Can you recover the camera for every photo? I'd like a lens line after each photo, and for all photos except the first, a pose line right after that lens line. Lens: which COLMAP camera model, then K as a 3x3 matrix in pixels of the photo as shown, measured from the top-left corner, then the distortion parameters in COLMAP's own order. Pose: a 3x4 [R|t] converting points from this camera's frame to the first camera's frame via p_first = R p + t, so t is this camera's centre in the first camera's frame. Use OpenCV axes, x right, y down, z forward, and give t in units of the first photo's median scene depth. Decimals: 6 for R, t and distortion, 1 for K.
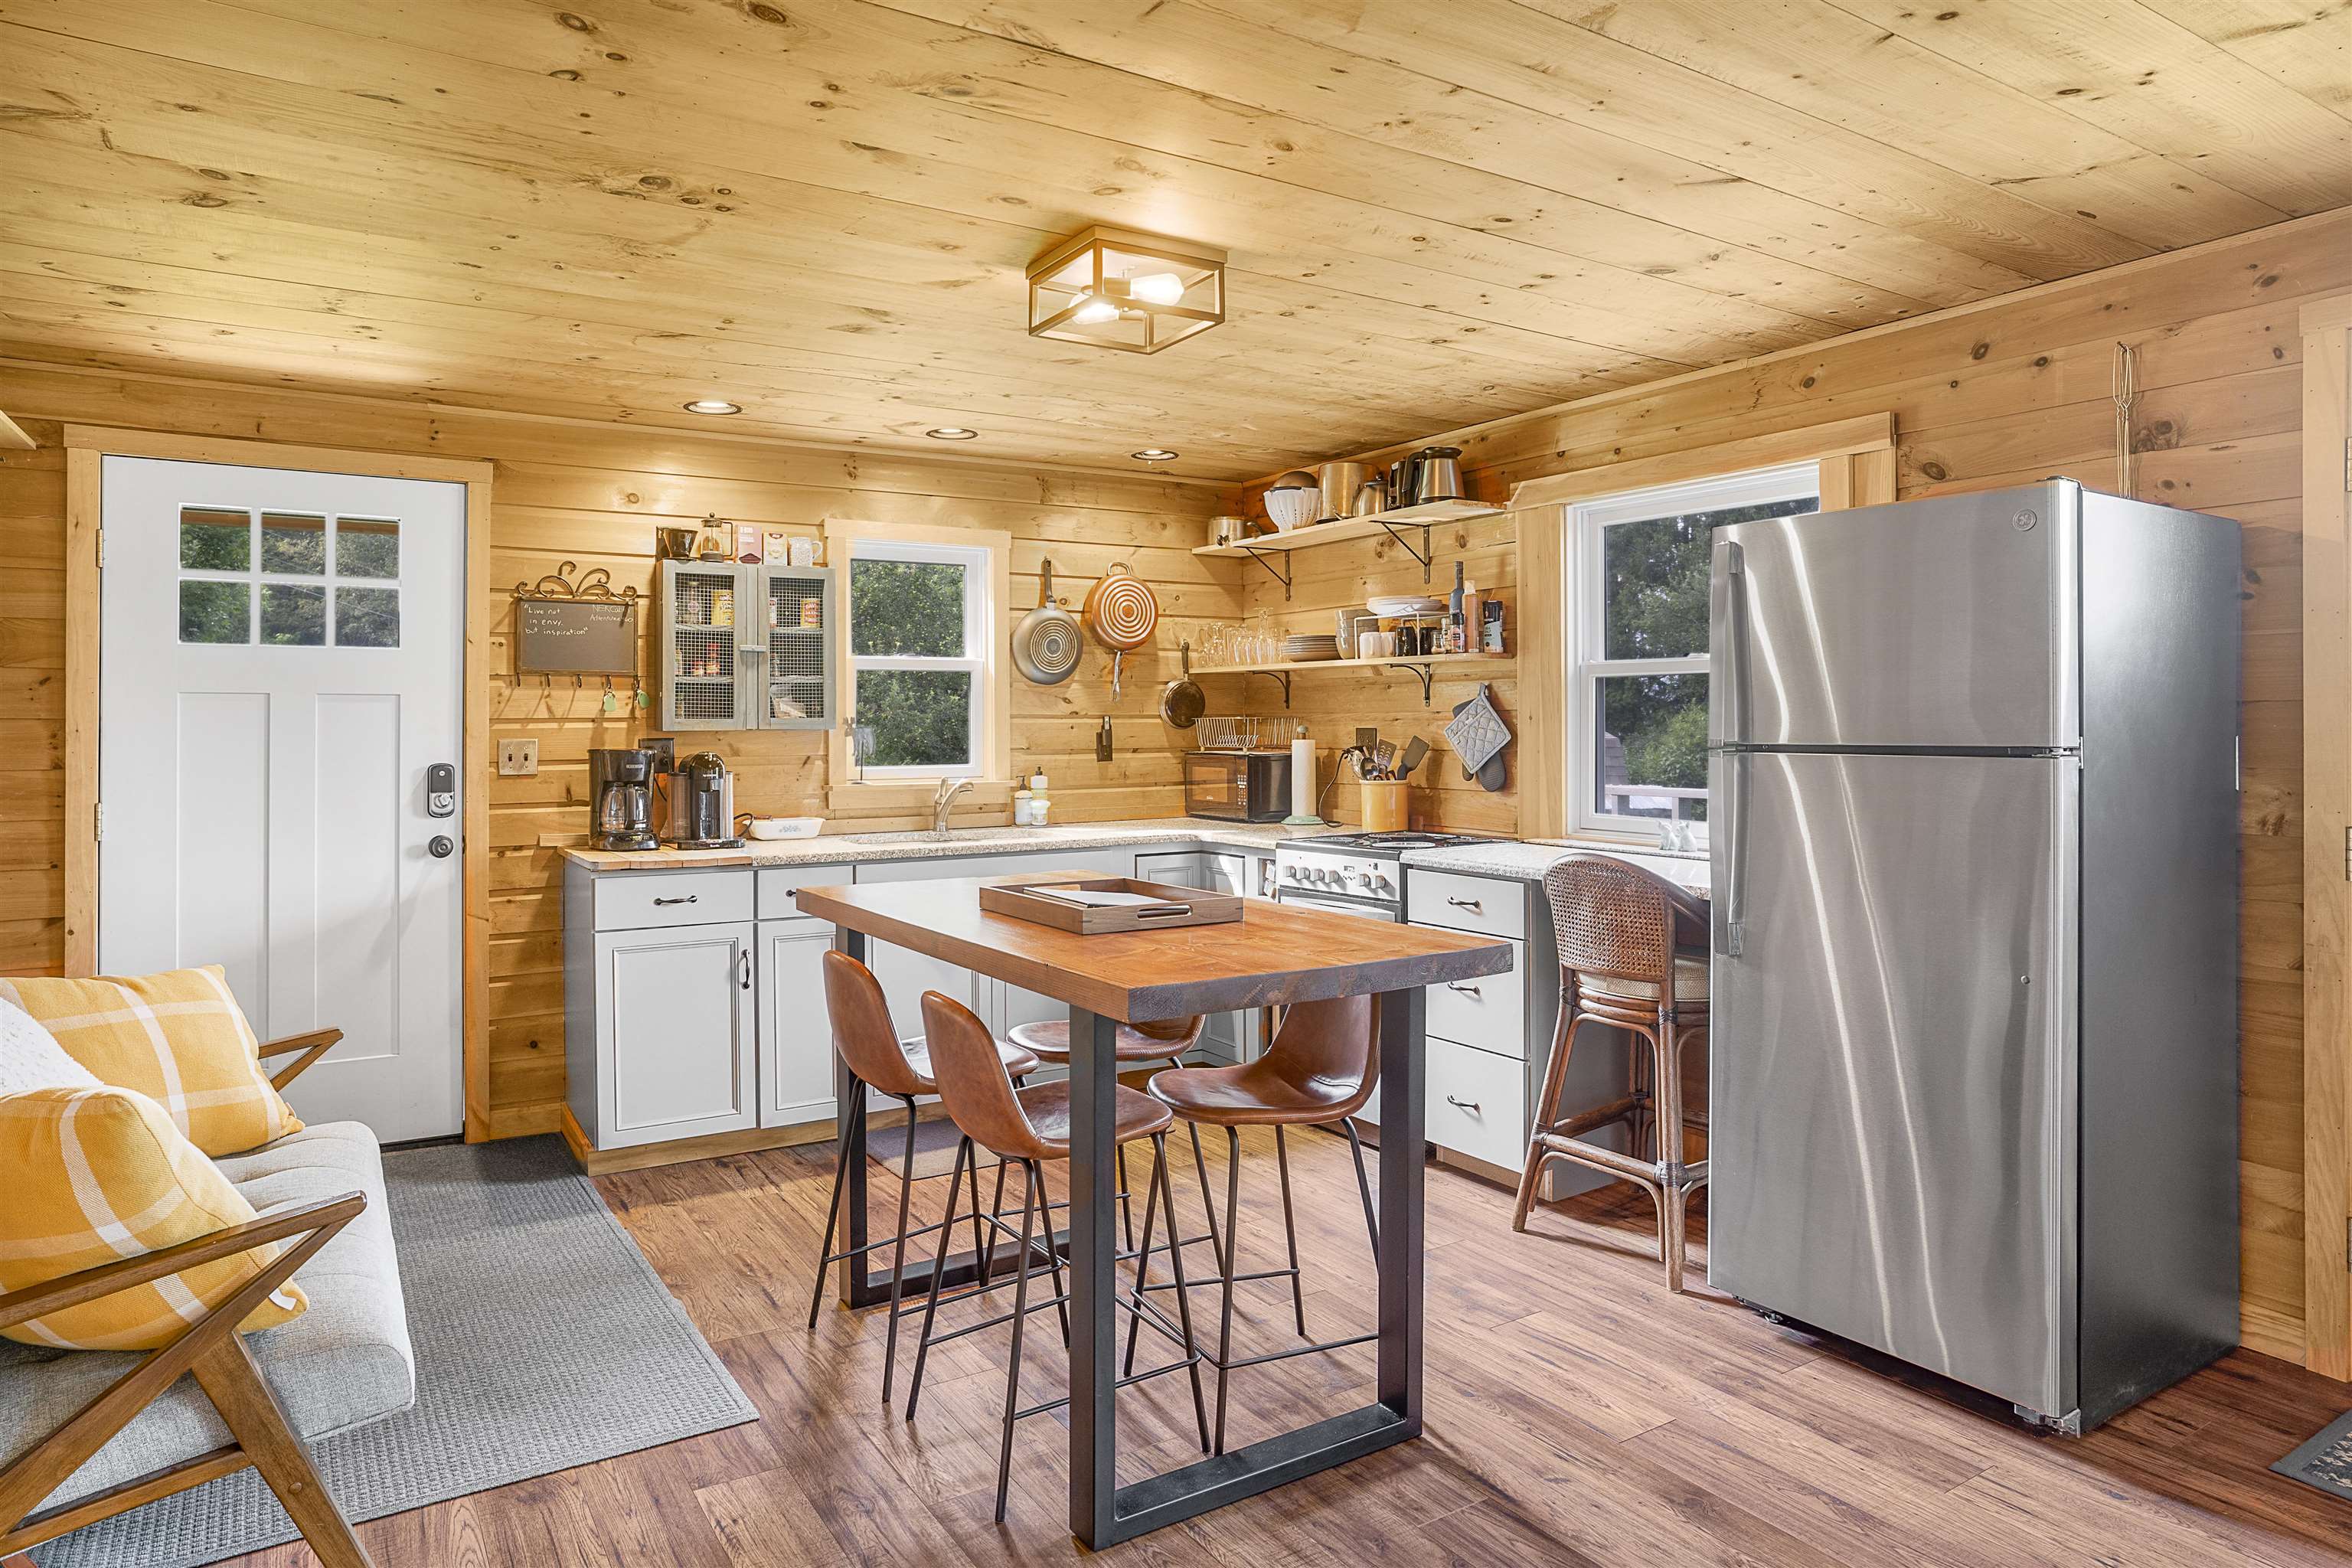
lens RADIAL K [[1416.0, 0, 1184.2], [0, 1416.0, 727.5], [0, 0, 1]] dist [-0.074041, 0.060289]
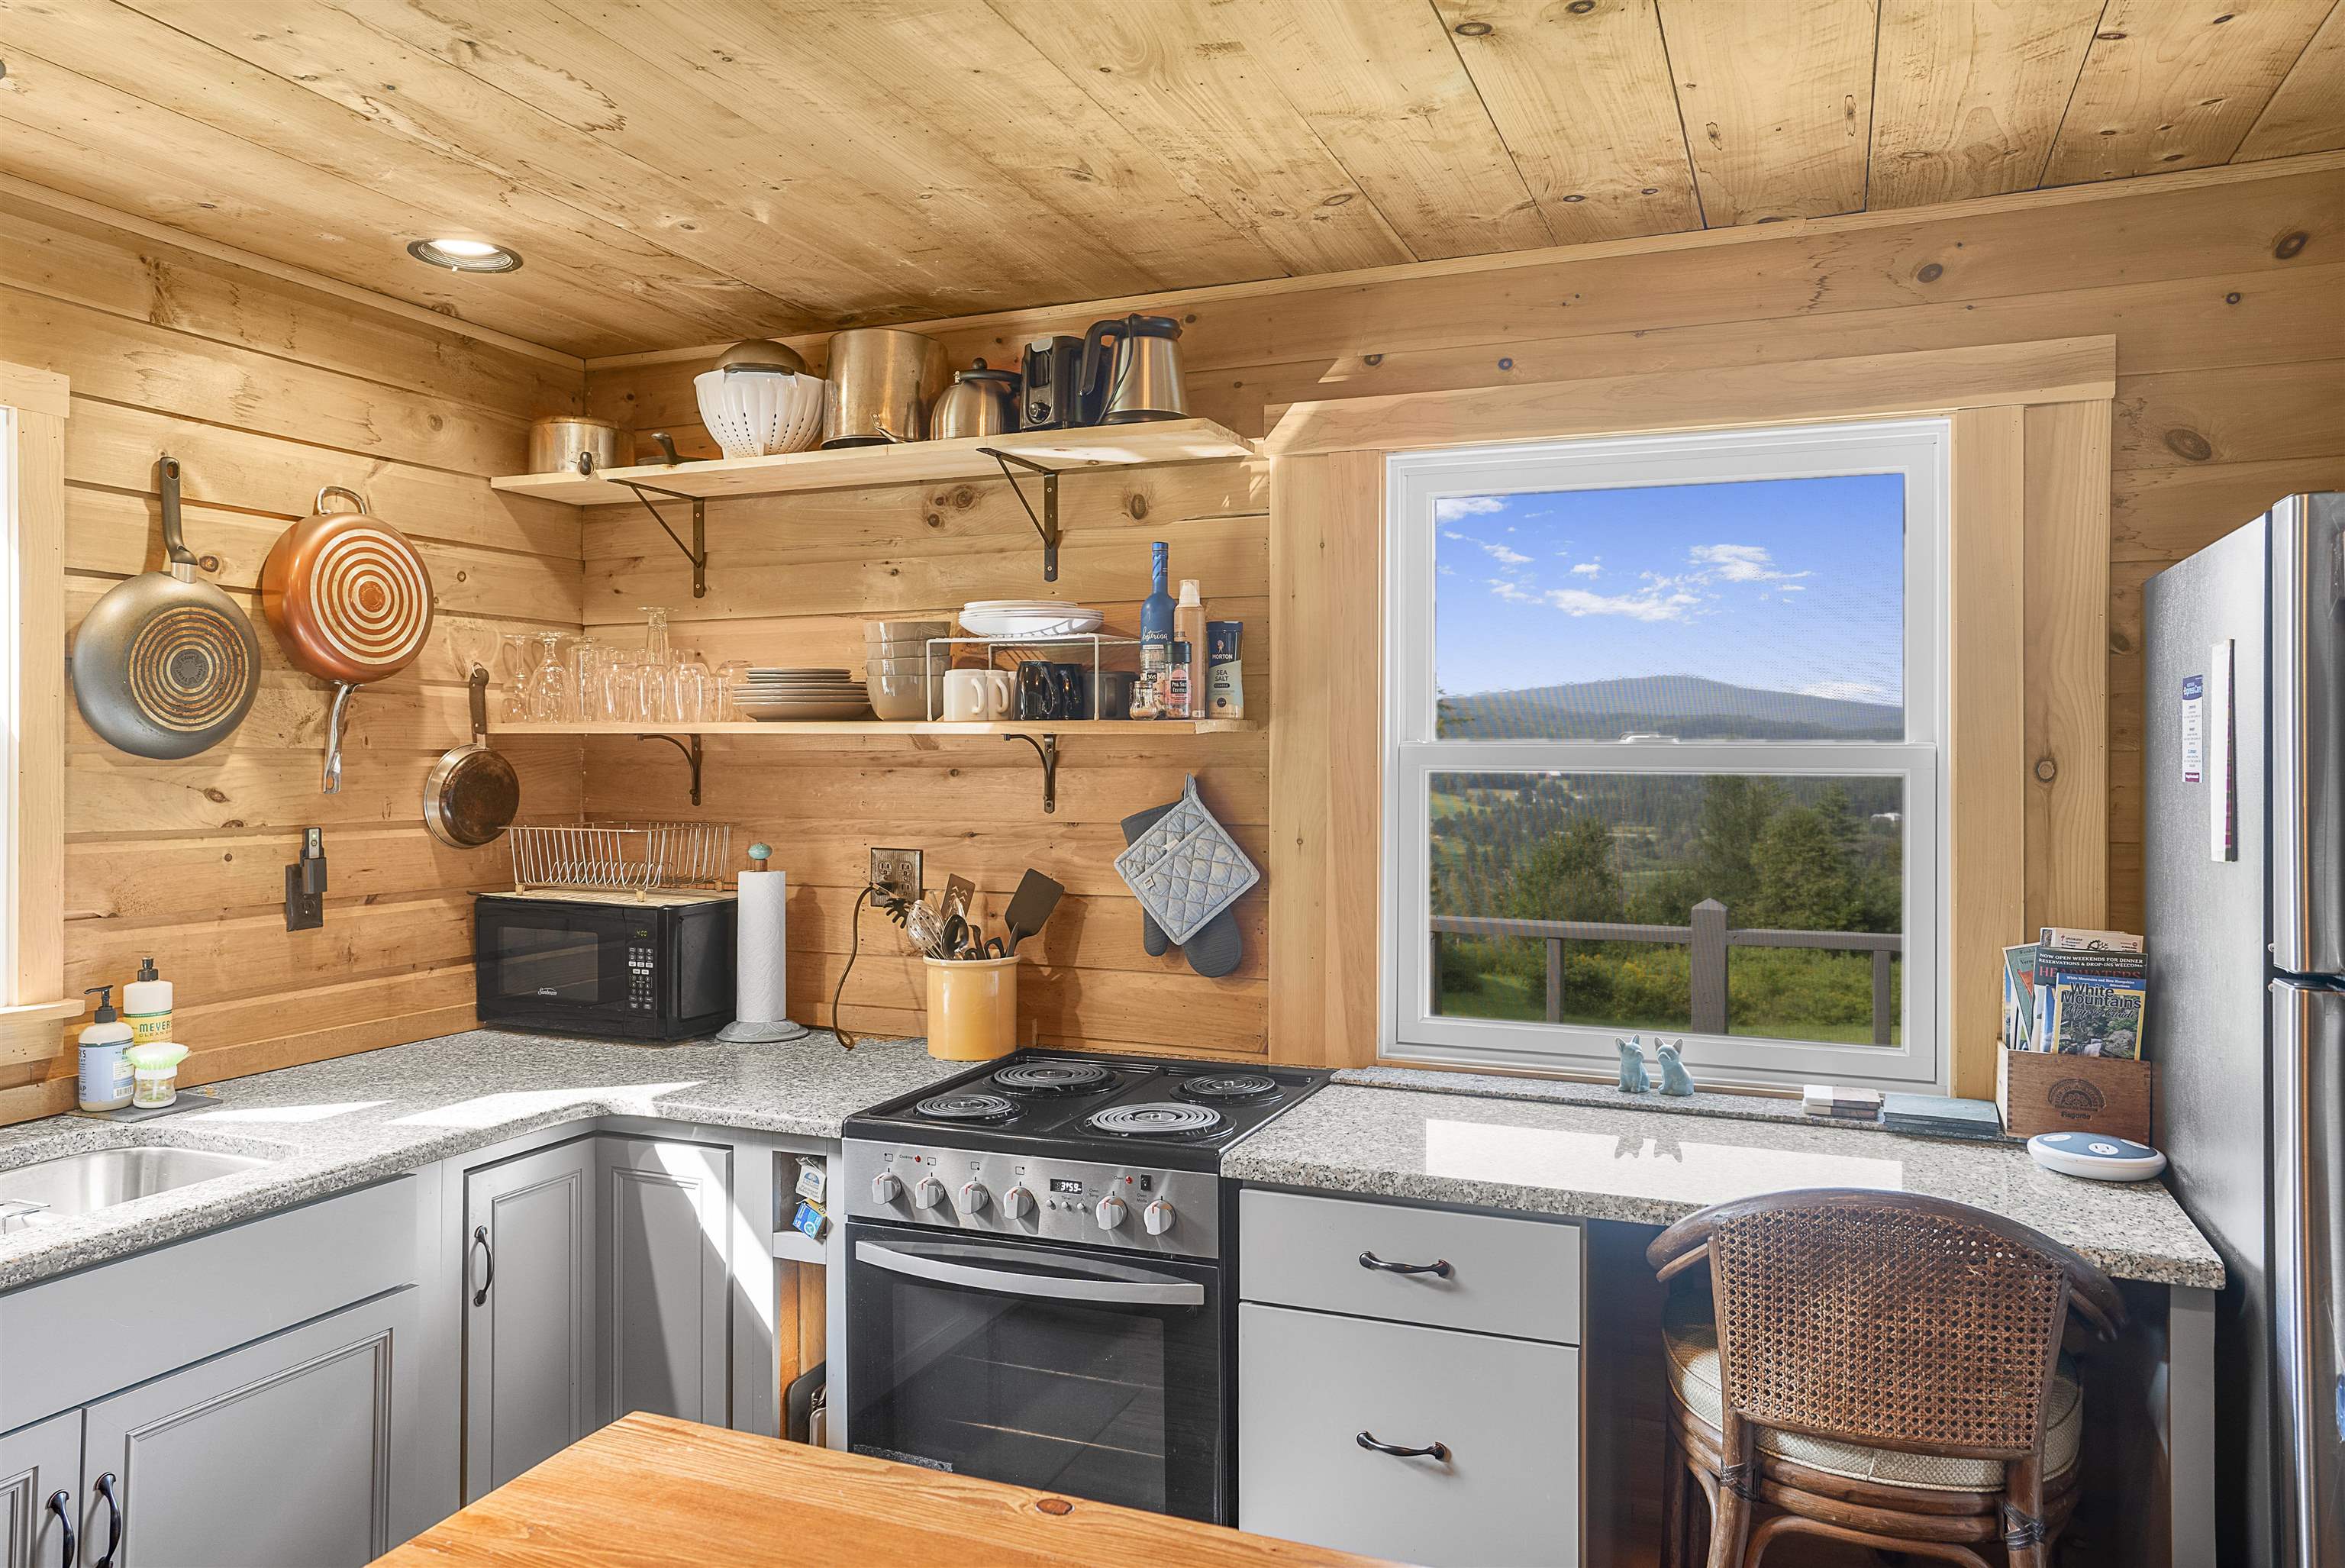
lens RADIAL K [[1589.1, 0, 1172.5], [0, 1589.1, 760.7], [0, 0, 1]] dist [-0.020806, 0.050217]
pose [[0.819170, 0.006773, 0.573511, -0.141176], [-0.005750, 0.999977, -0.003598, -0.034293], [-0.573522, -0.000350, 0.819190, 0.510831]]
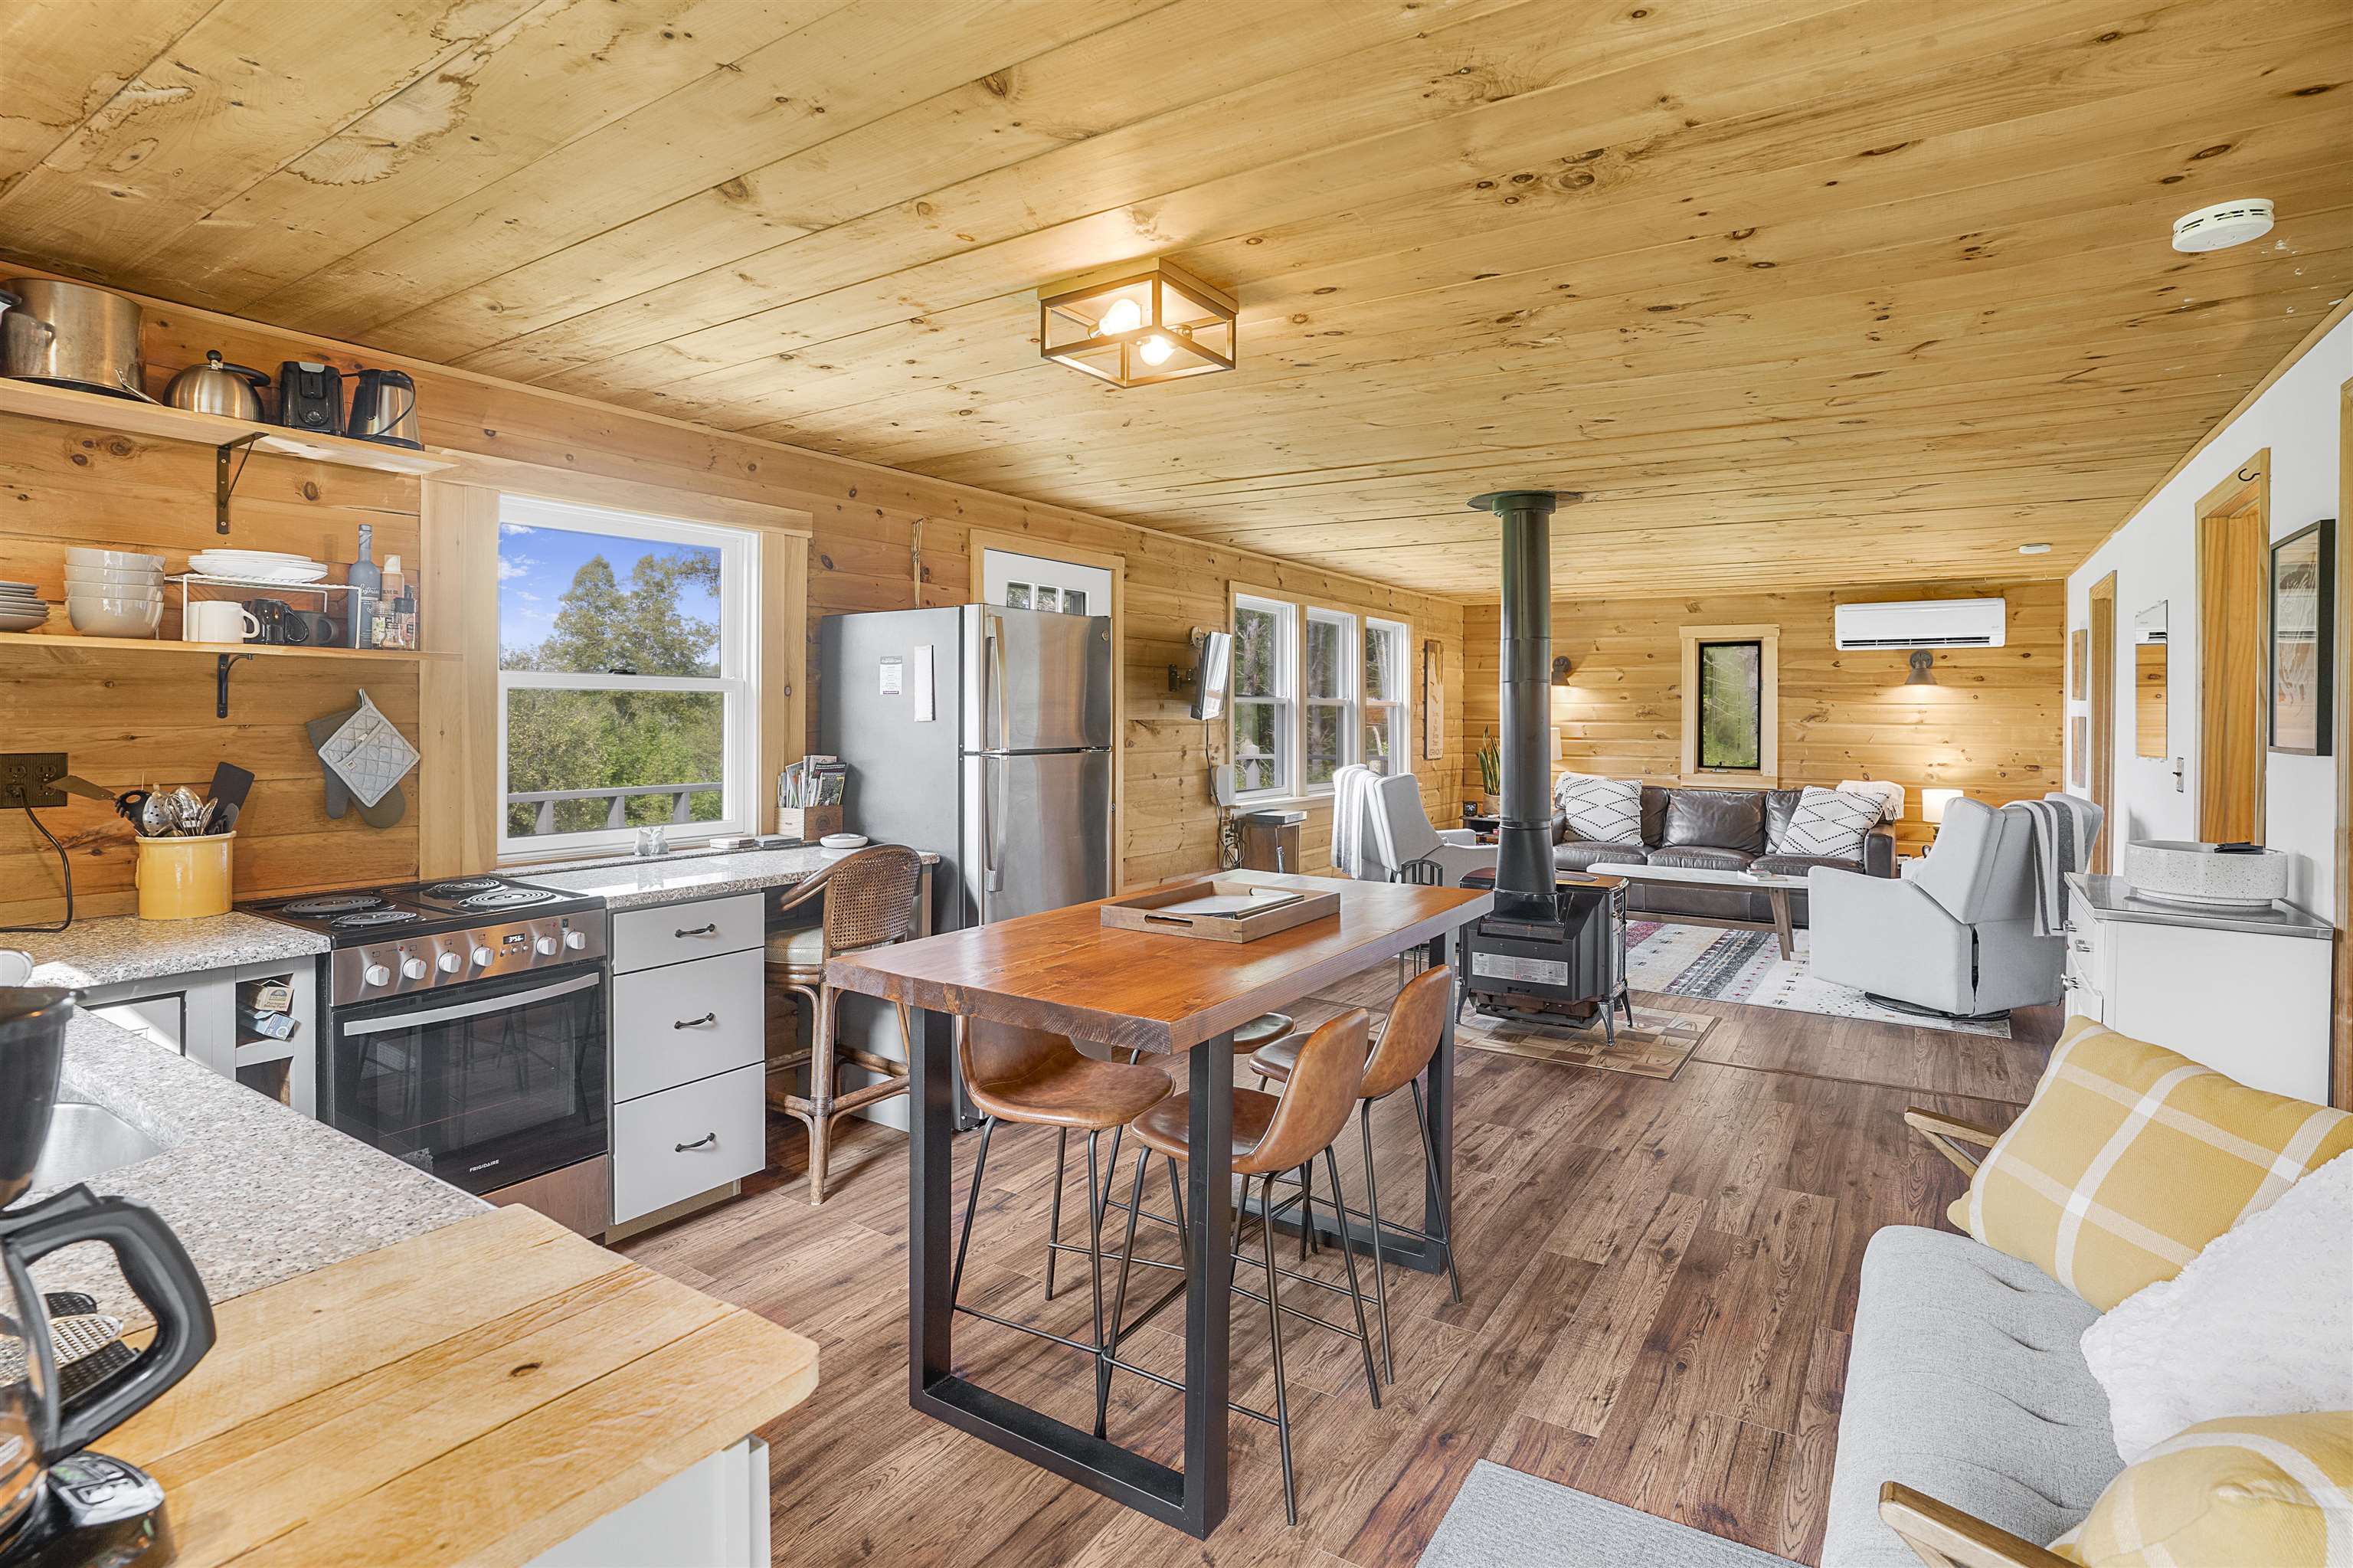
lens RADIAL K [[1157.7, 0, 1177.7], [0, 1157.7, 720.9], [0, 0, 1]] dist [-0.072202, 0.043080]
pose [[-0.407528, -0.006839, 0.913167, -0.527806], [-0.002926, 0.999977, 0.006184, -0.018675], [-0.913188, -0.000151, -0.407538, 0.849198]]
